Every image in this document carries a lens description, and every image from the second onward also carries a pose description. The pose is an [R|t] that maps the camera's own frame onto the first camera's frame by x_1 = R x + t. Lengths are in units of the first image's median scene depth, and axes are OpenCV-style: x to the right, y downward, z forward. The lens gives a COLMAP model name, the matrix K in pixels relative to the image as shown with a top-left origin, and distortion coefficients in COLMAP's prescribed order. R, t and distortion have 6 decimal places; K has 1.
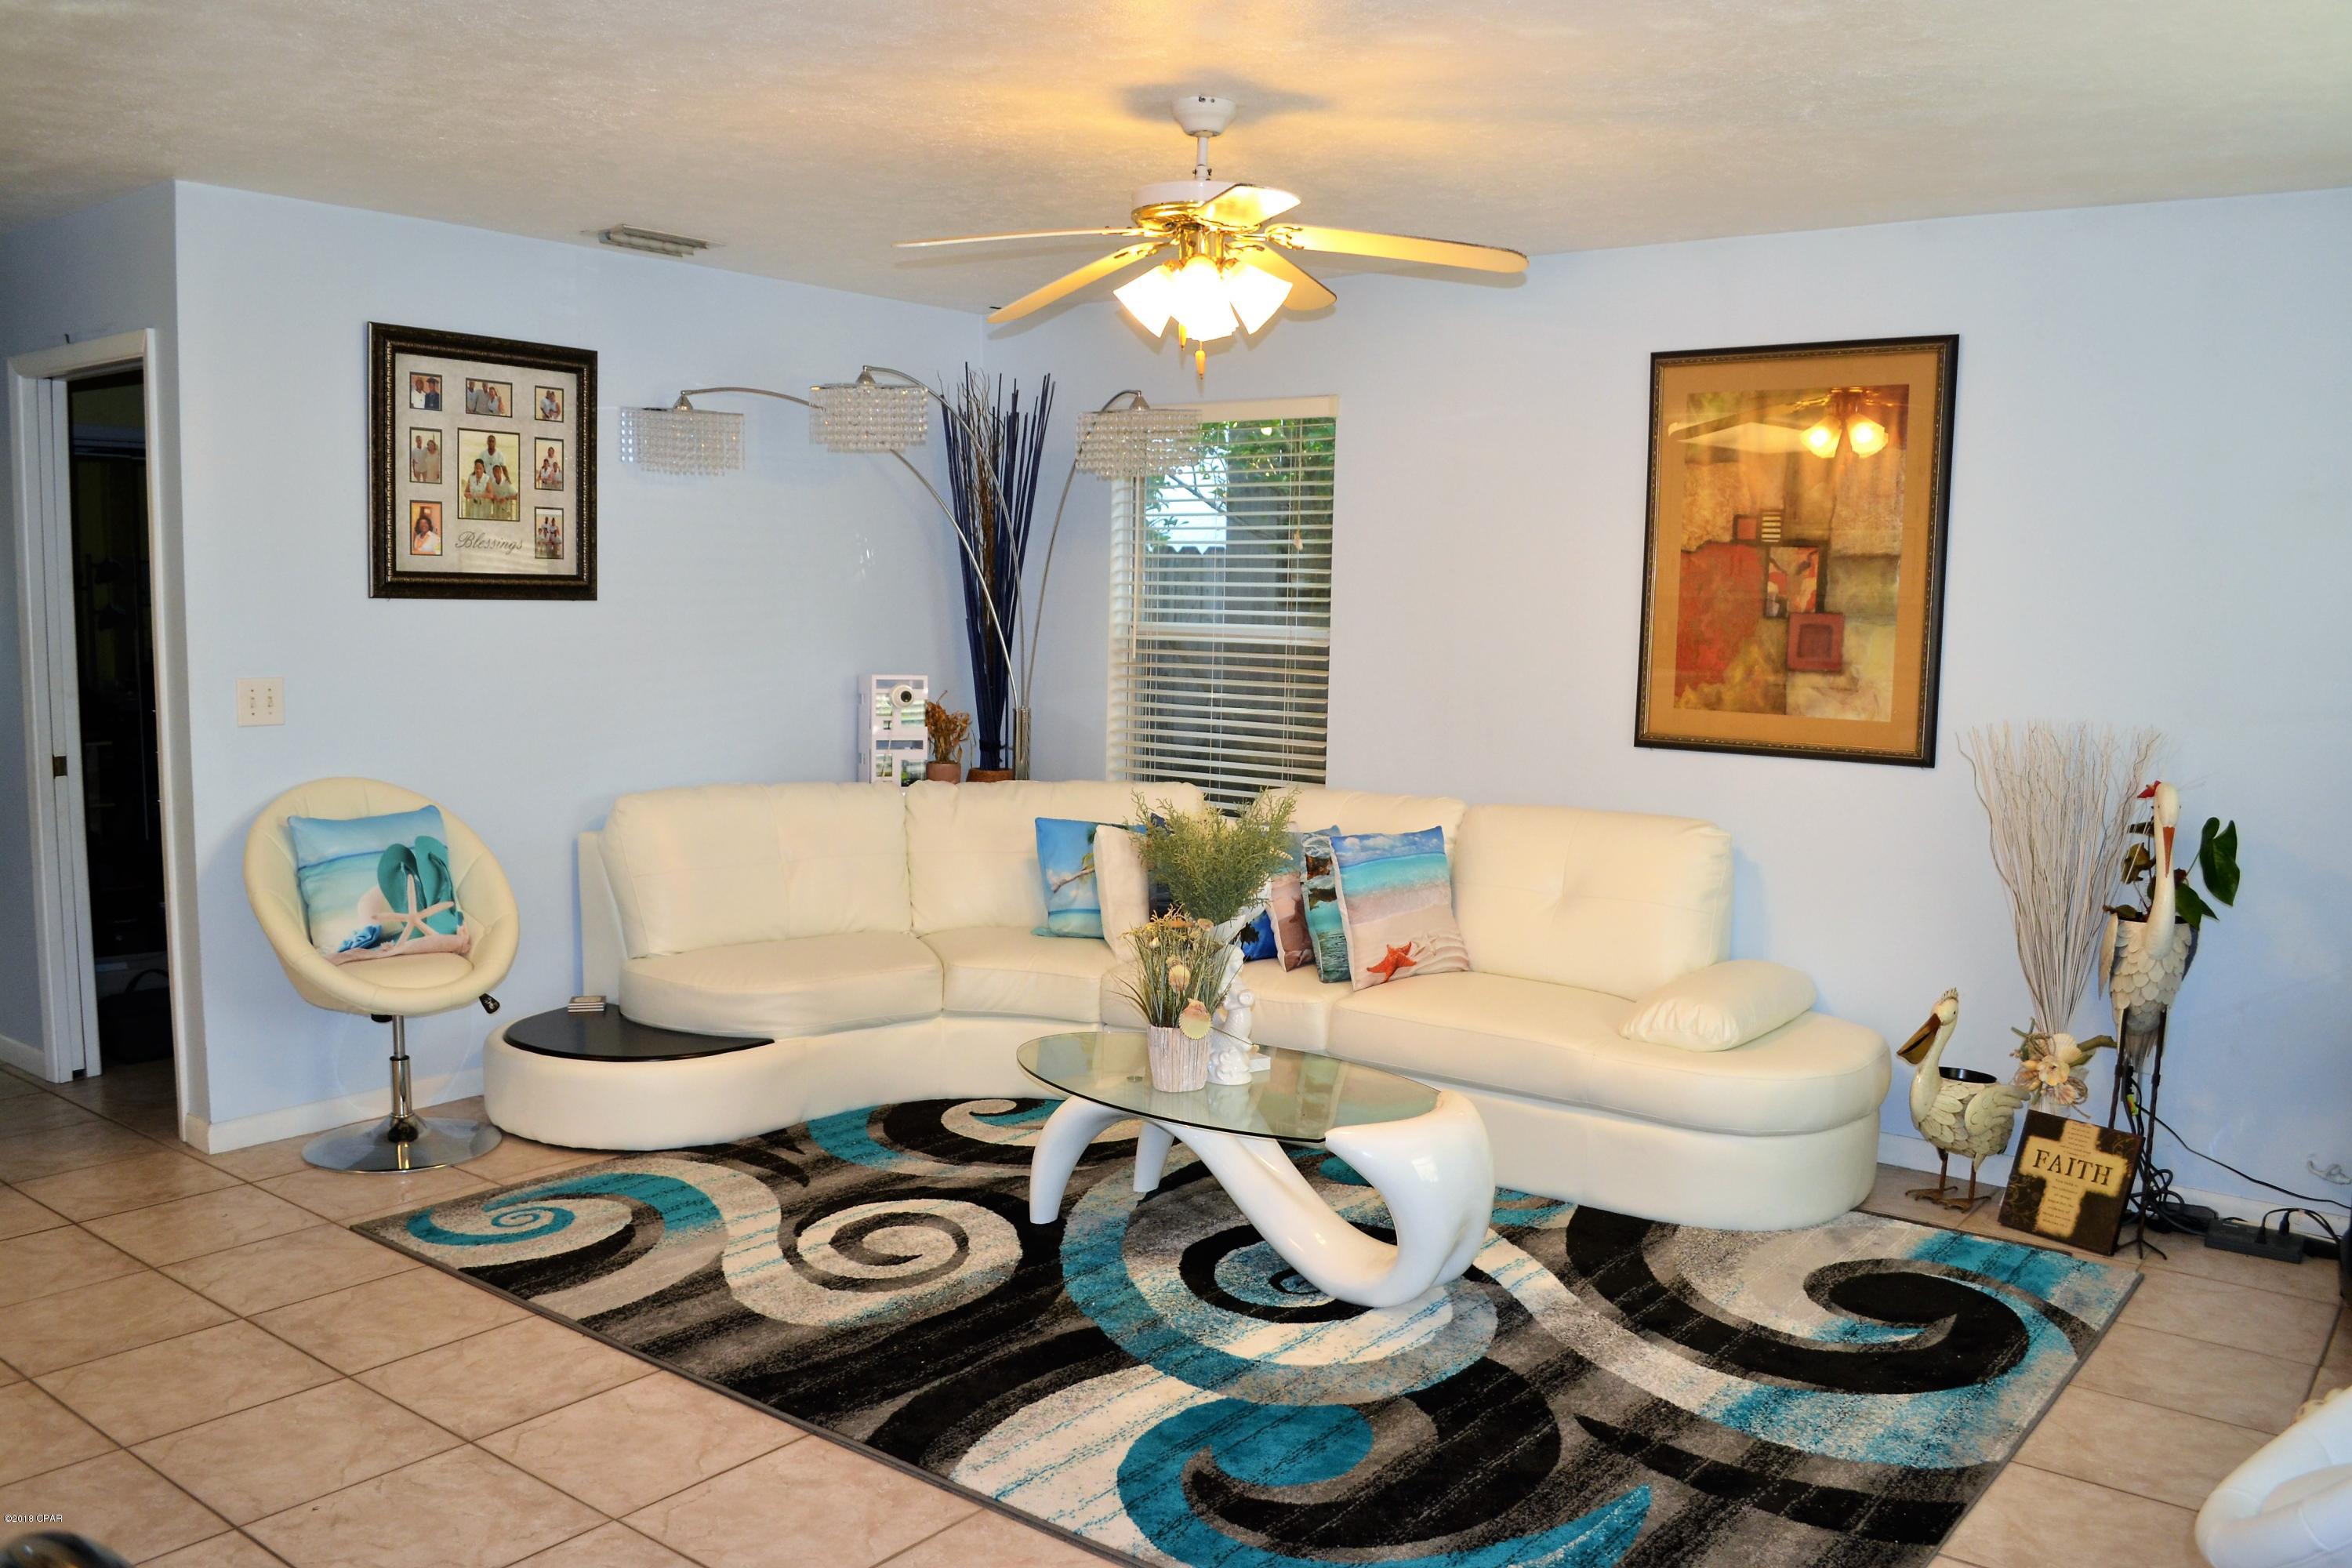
lens RADIAL K [[1869.0, 0, 1176.0], [0, 1869.0, 784.0], [0, 0, 1]] dist [-0.053973, -0.013623]
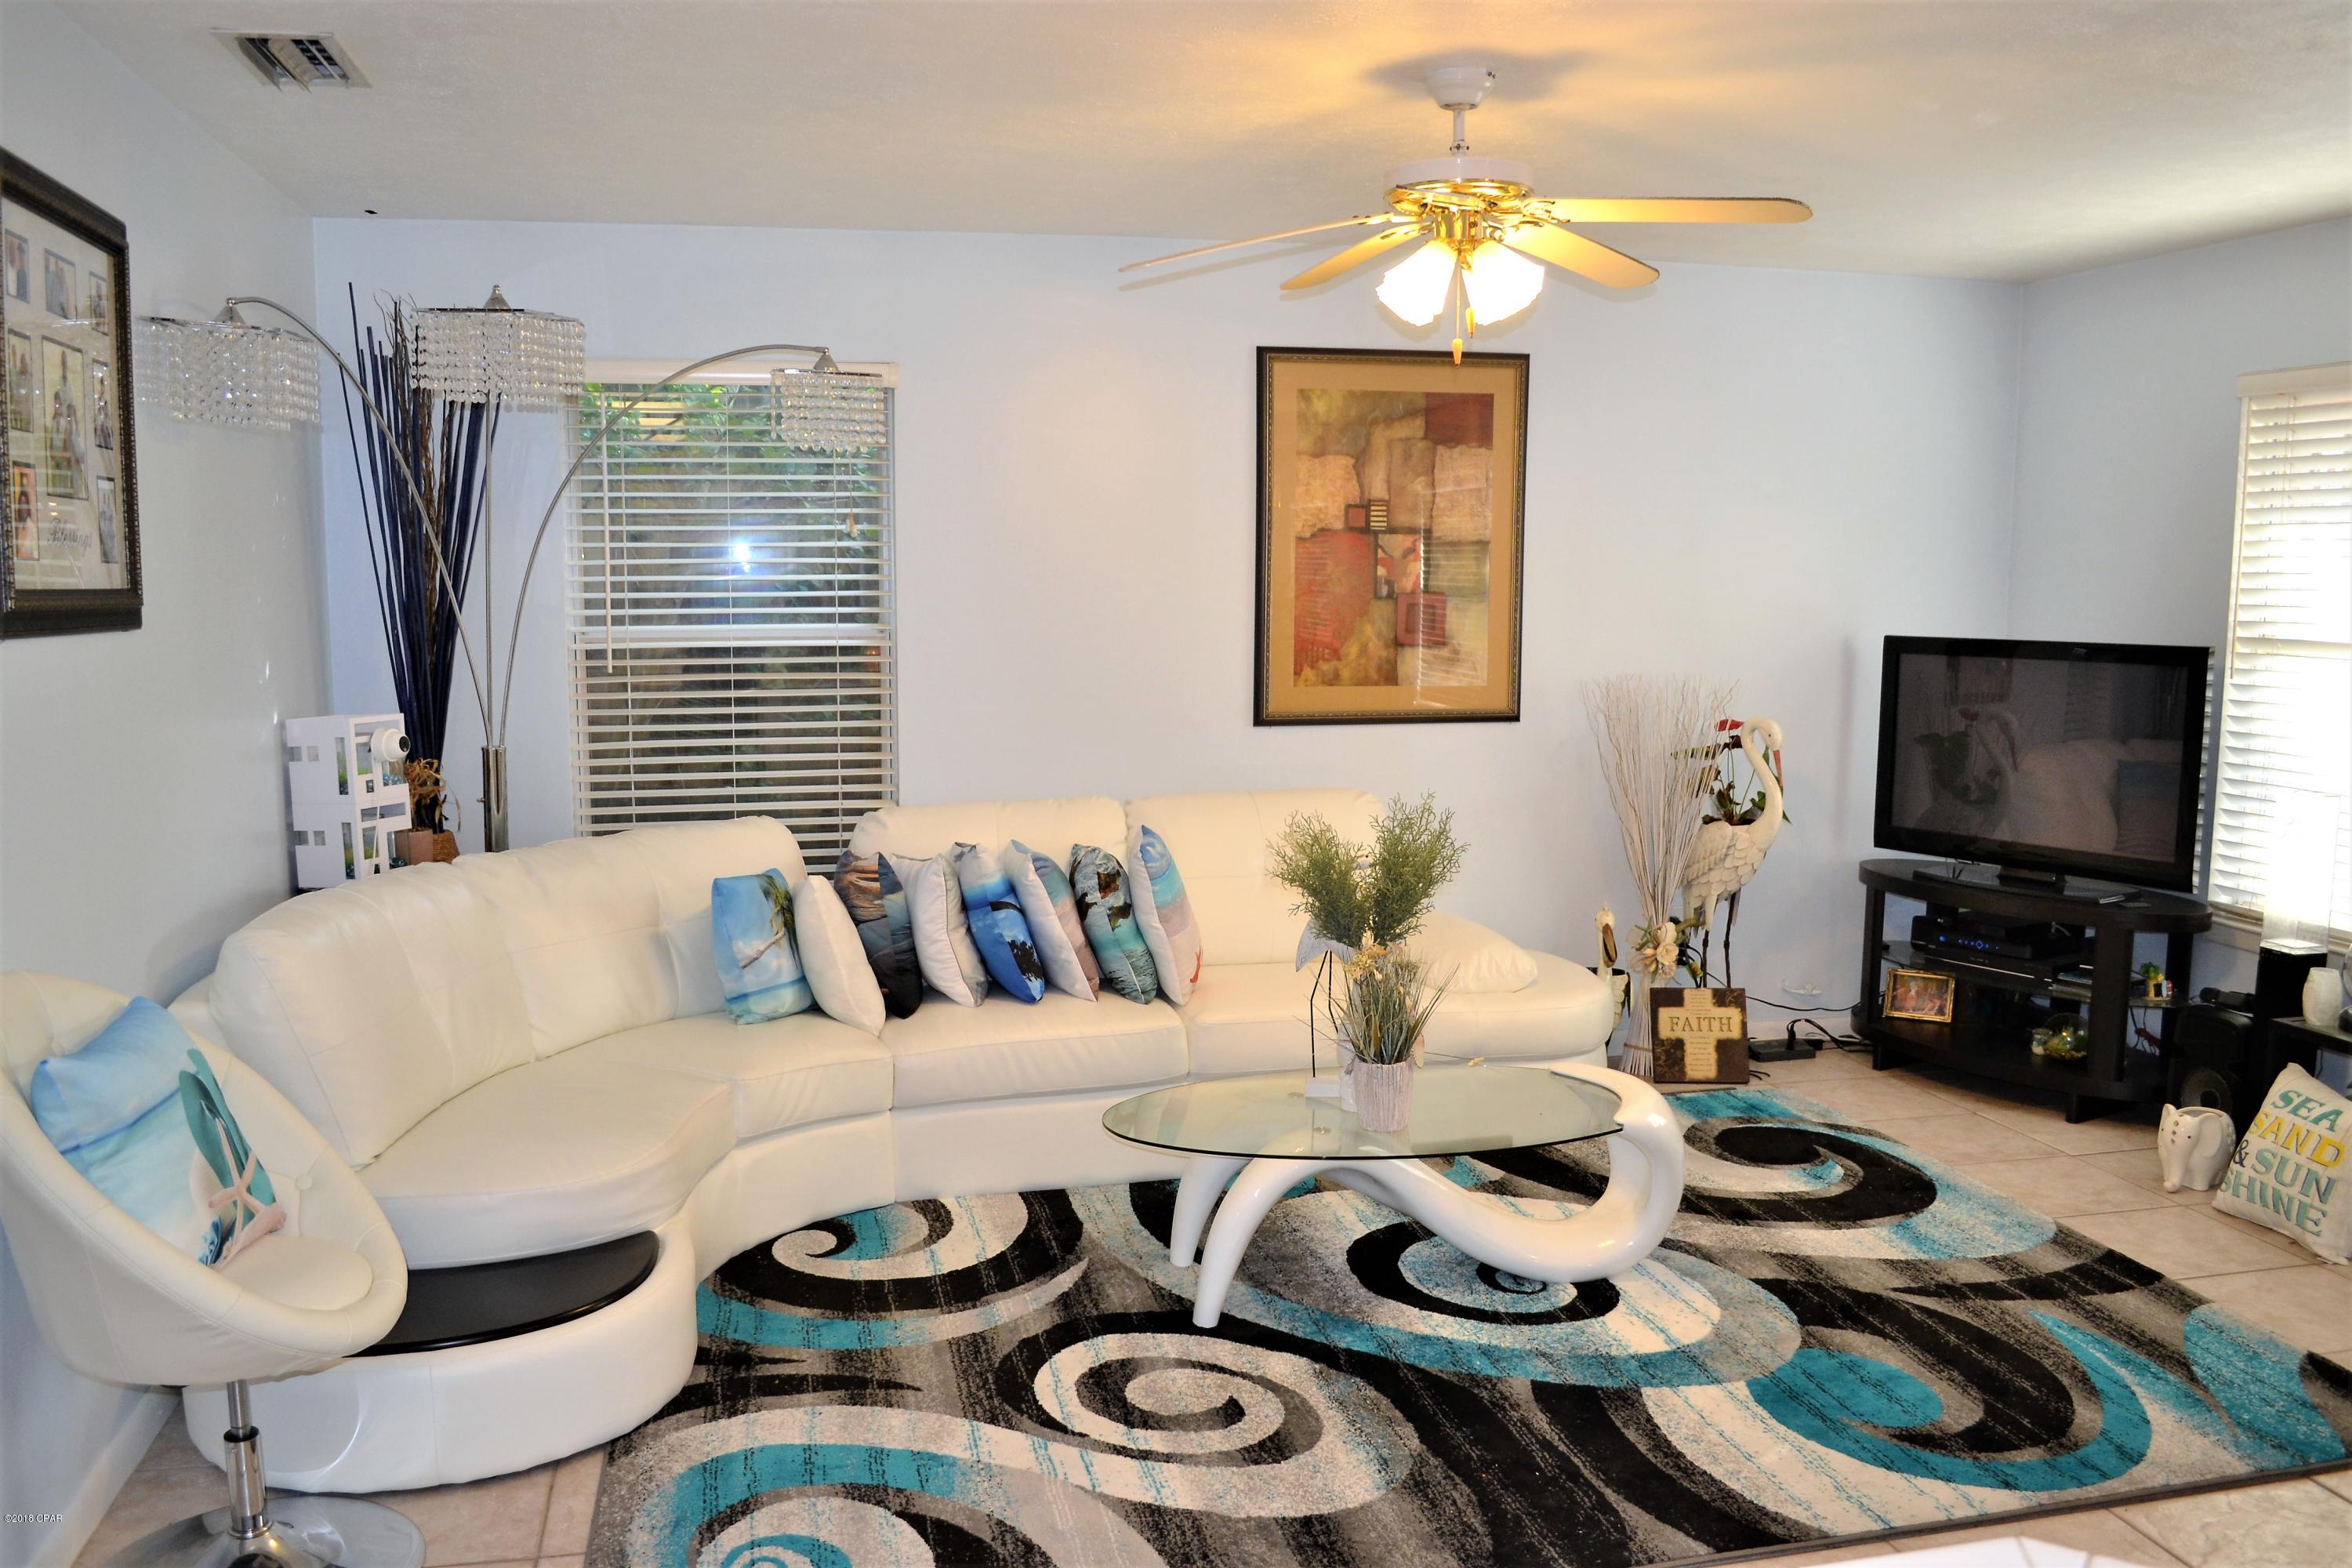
lens RADIAL K [[1869.0, 0, 1176.0], [0, 1869.0, 784.0], [0, 0, 1]] dist [-0.053973, -0.013623]
pose [[0.642277, -0.104743, 0.759282, -0.689242], [0.091080, 0.994030, 0.060081, -0.065379], [-0.761042, 0.030566, 0.647982, 0.429998]]
